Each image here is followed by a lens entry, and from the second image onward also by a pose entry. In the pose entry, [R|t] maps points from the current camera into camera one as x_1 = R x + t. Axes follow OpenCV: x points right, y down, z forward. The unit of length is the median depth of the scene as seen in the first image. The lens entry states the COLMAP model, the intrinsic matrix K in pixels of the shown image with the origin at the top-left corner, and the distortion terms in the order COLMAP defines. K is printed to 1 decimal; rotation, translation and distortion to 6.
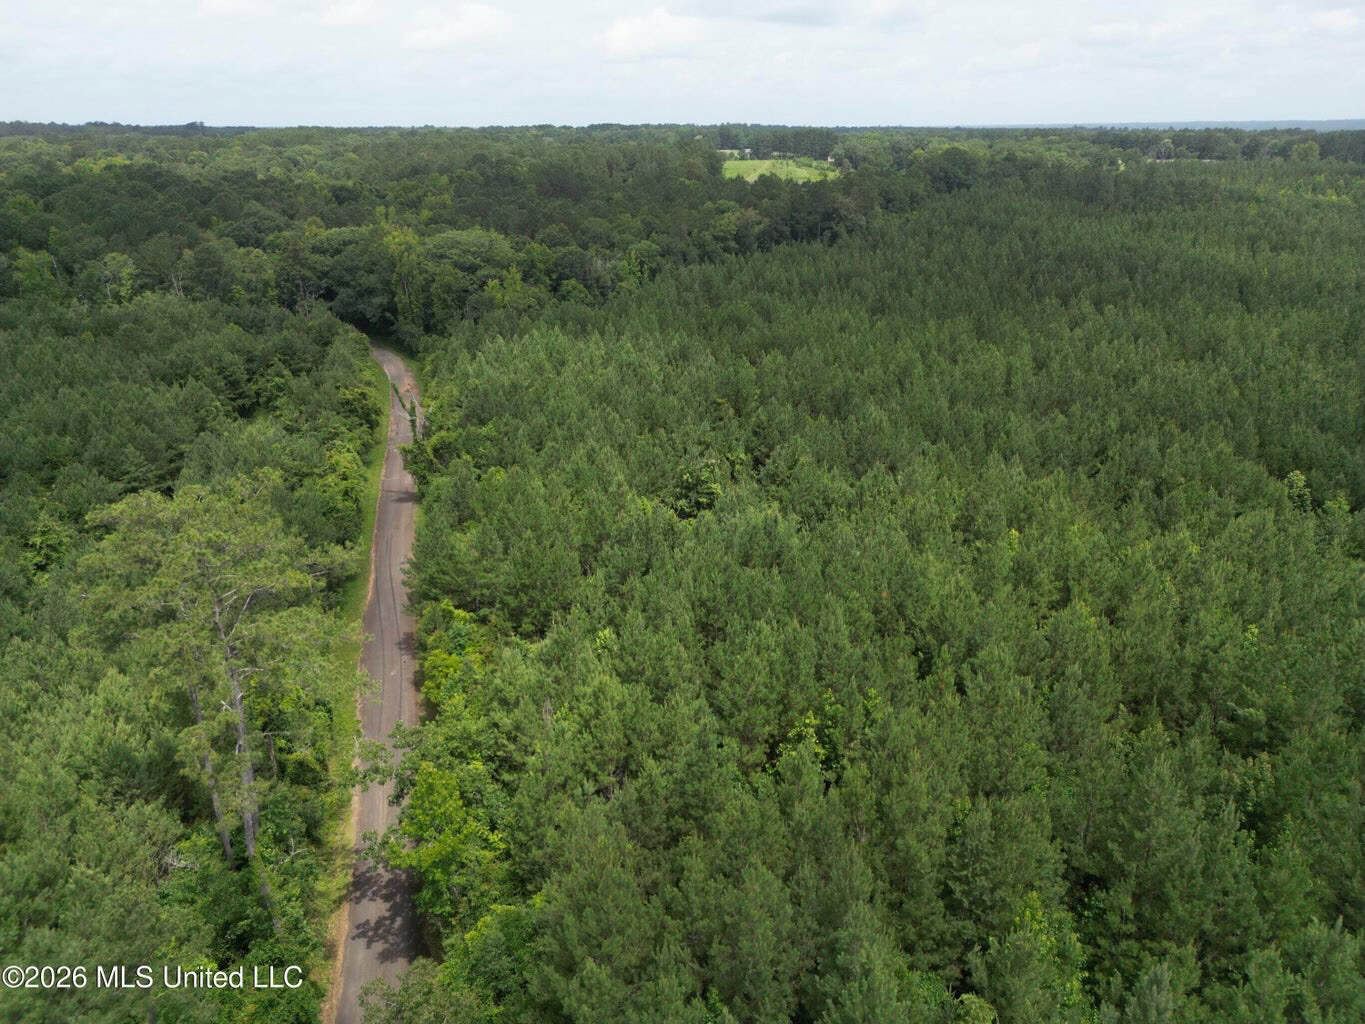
lens RADIAL K [[956.4, 0, 684.7], [0, 956.4, 510.8], [0, 0, 1]] dist [0.072986, -0.063576]
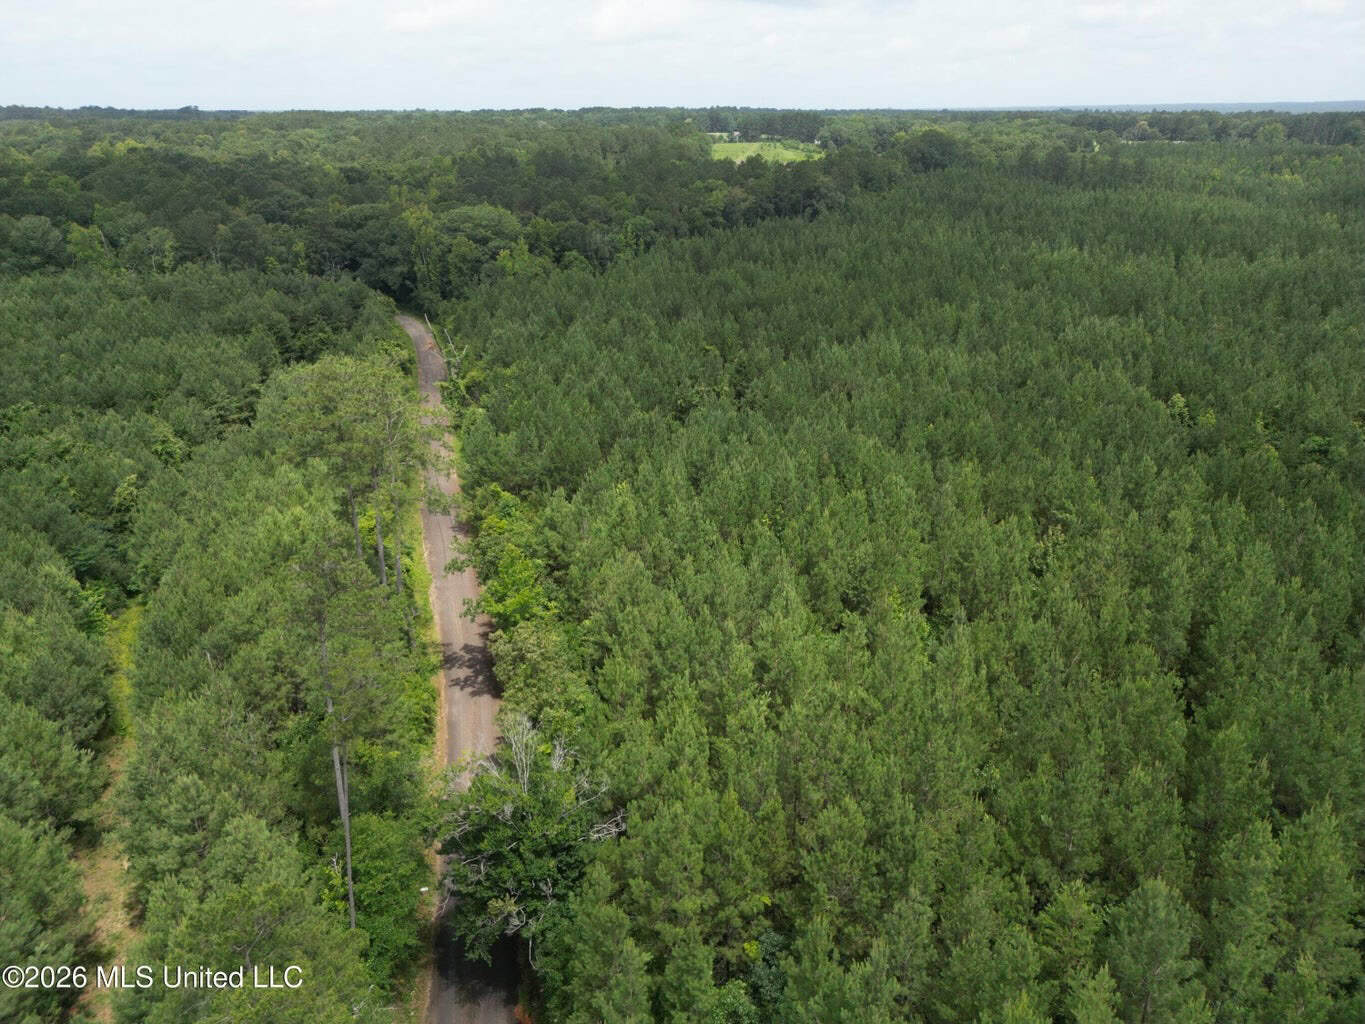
lens RADIAL K [[956.4, 0, 684.7], [0, 956.4, 510.8], [0, 0, 1]] dist [0.072986, -0.063576]
pose [[0.999951, -0.005356, 0.008325, -0.001316], [0.005231, 0.999874, 0.014995, 0.035989], [-0.008404, -0.014951, 0.999853, -0.093048]]
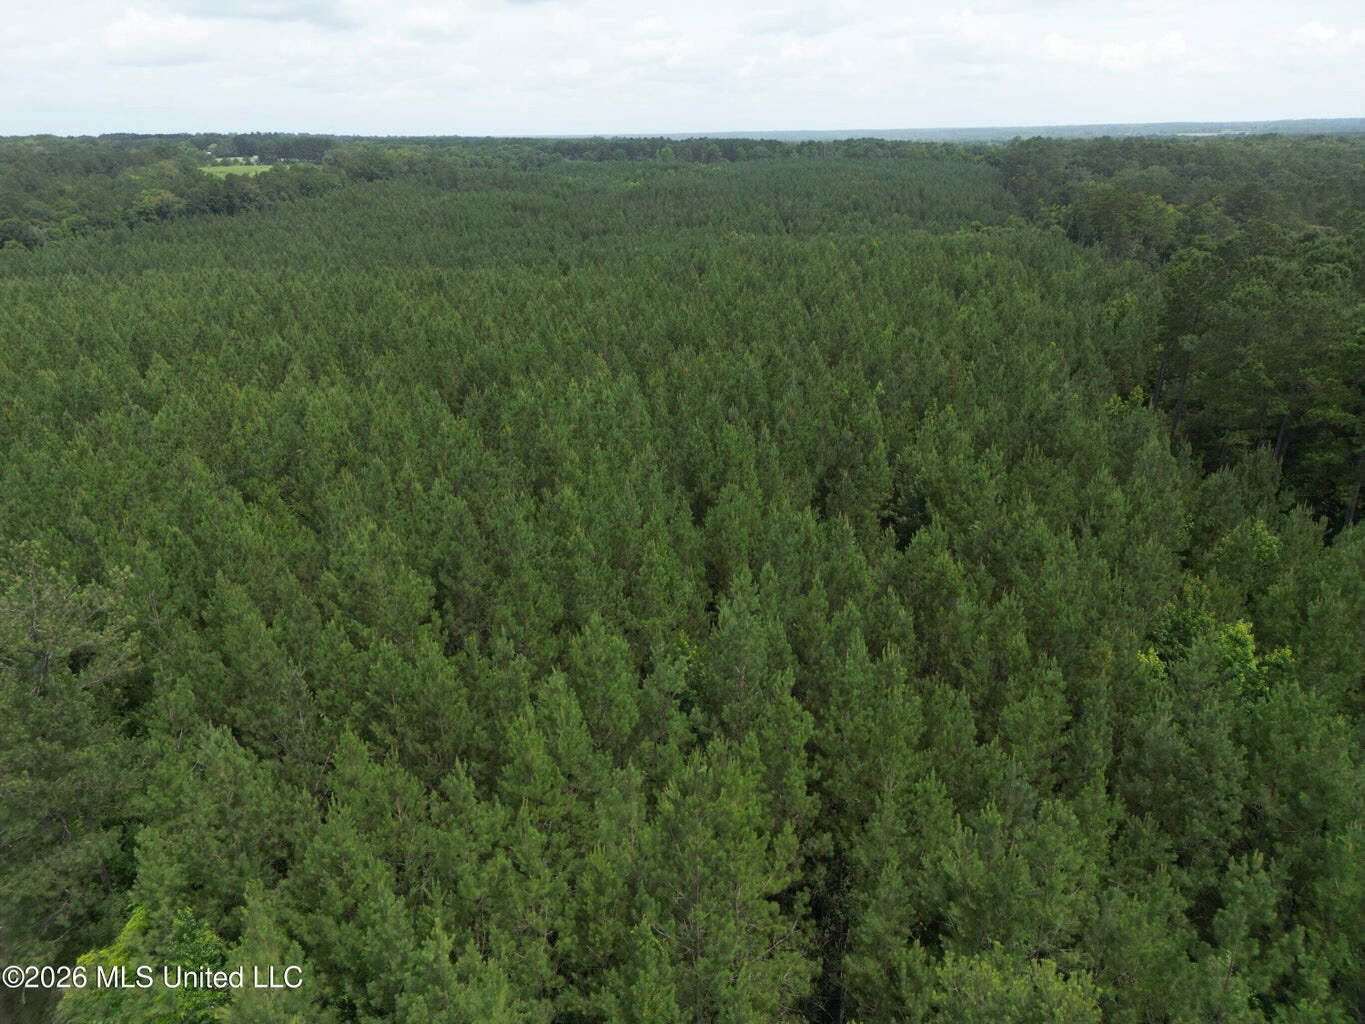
lens RADIAL K [[955.2, 0, 681.9], [0, 955.2, 518.9], [0, 0, 1]] dist [0.083913, -0.087767]
pose [[0.925402, -0.147416, 0.349141, 0.215779], [0.147895, 0.988676, 0.025447, 0.255429], [-0.348939, 0.028087, 0.936724, -0.637061]]
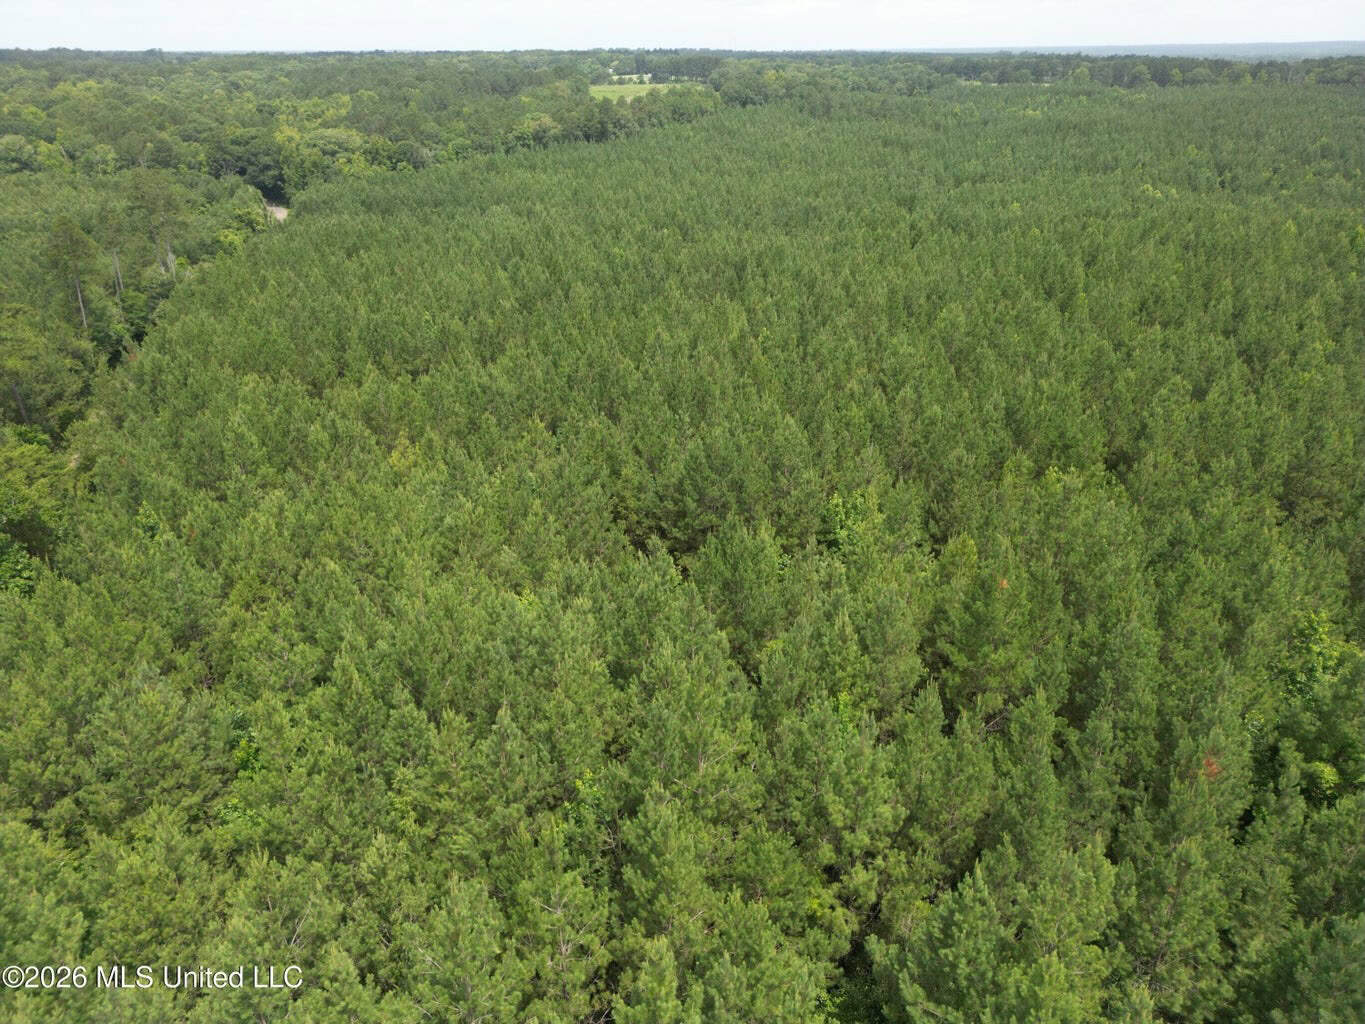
lens RADIAL K [[964.9, 0, 686.0], [0, 964.9, 510.7], [0, 0, 1]] dist [0.073345, -0.074302]
pose [[0.999805, -0.009542, 0.017272, 0.268808], [0.008434, 0.997973, 0.063070, 0.195777], [-0.017839, -0.062912, 0.997860, -0.529447]]
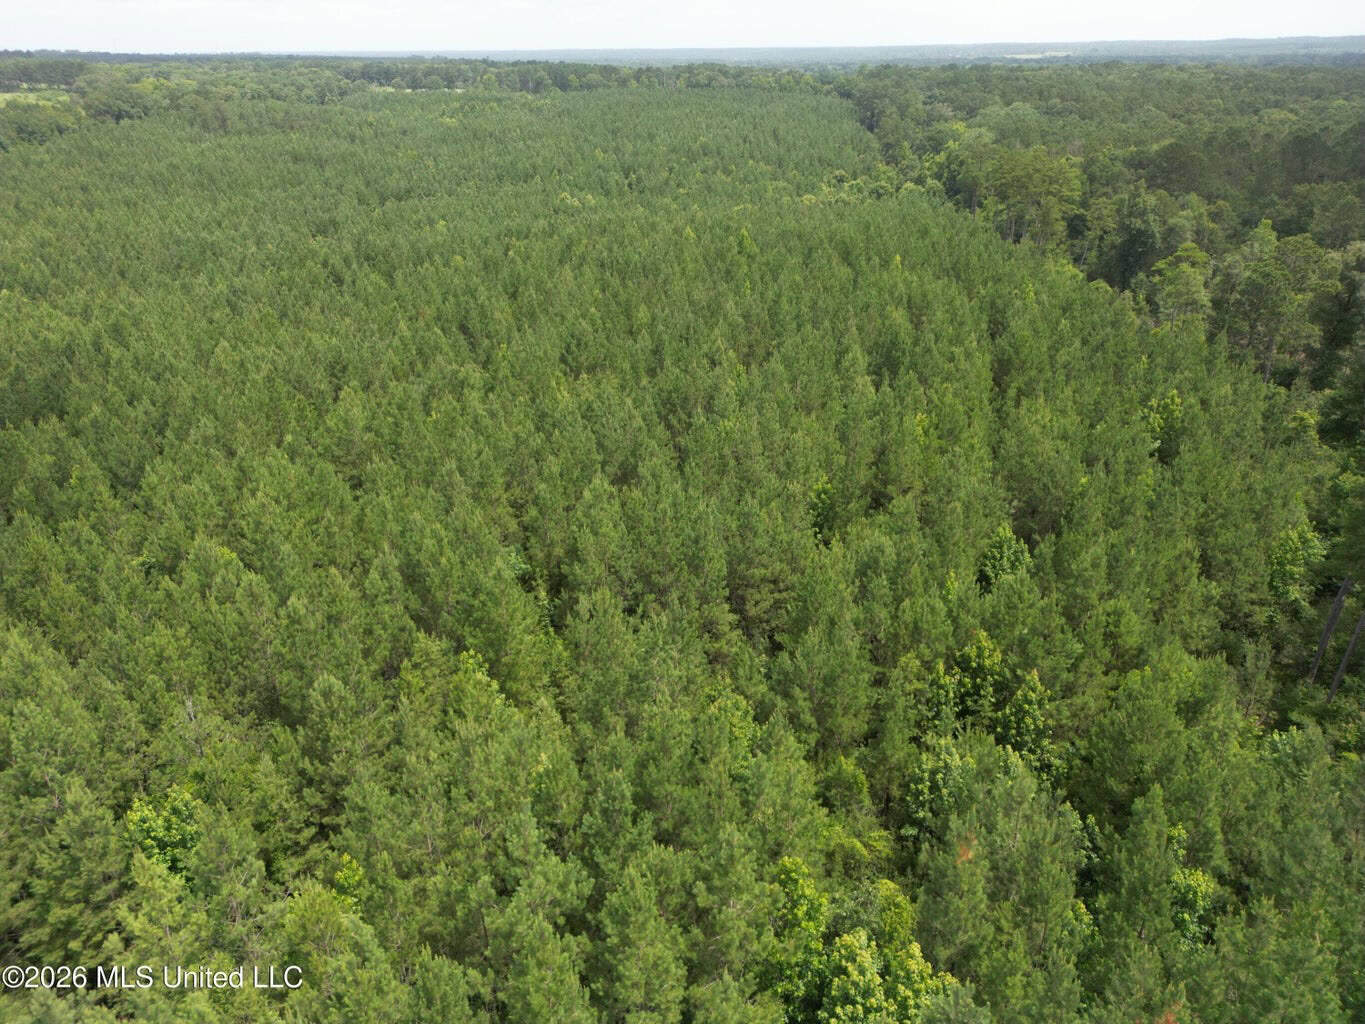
lens RADIAL K [[956.4, 0, 684.7], [0, 956.4, 510.8], [0, 0, 1]] dist [0.072986, -0.063576]
pose [[0.854060, -0.229076, 0.467018, 0.322904], [0.198874, 0.973399, 0.113769, 0.162974], [-0.480656, -0.004288, 0.876899, -0.461938]]
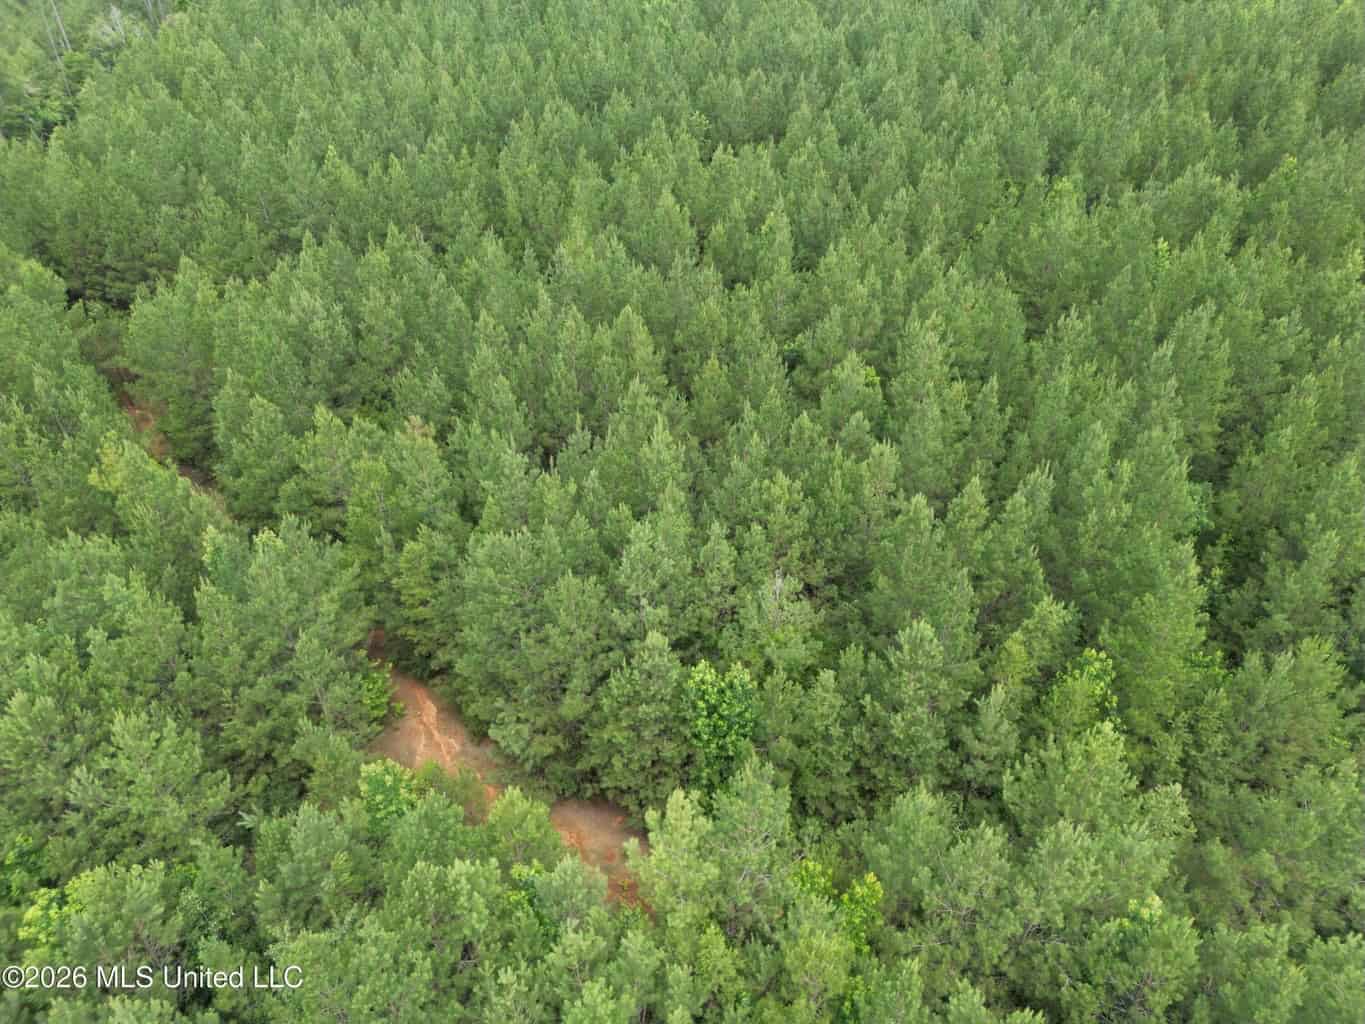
lens RADIAL K [[979.0, 0, 685.8], [0, 979.0, 505.3], [0, 0, 1]] dist [0.079788, -0.081575]
pose [[0.989199, 0.088954, -0.116503, 0.323008], [-0.048019, 0.947605, 0.315814, 0.139573], [0.138492, -0.306809, 0.941641, -0.419146]]
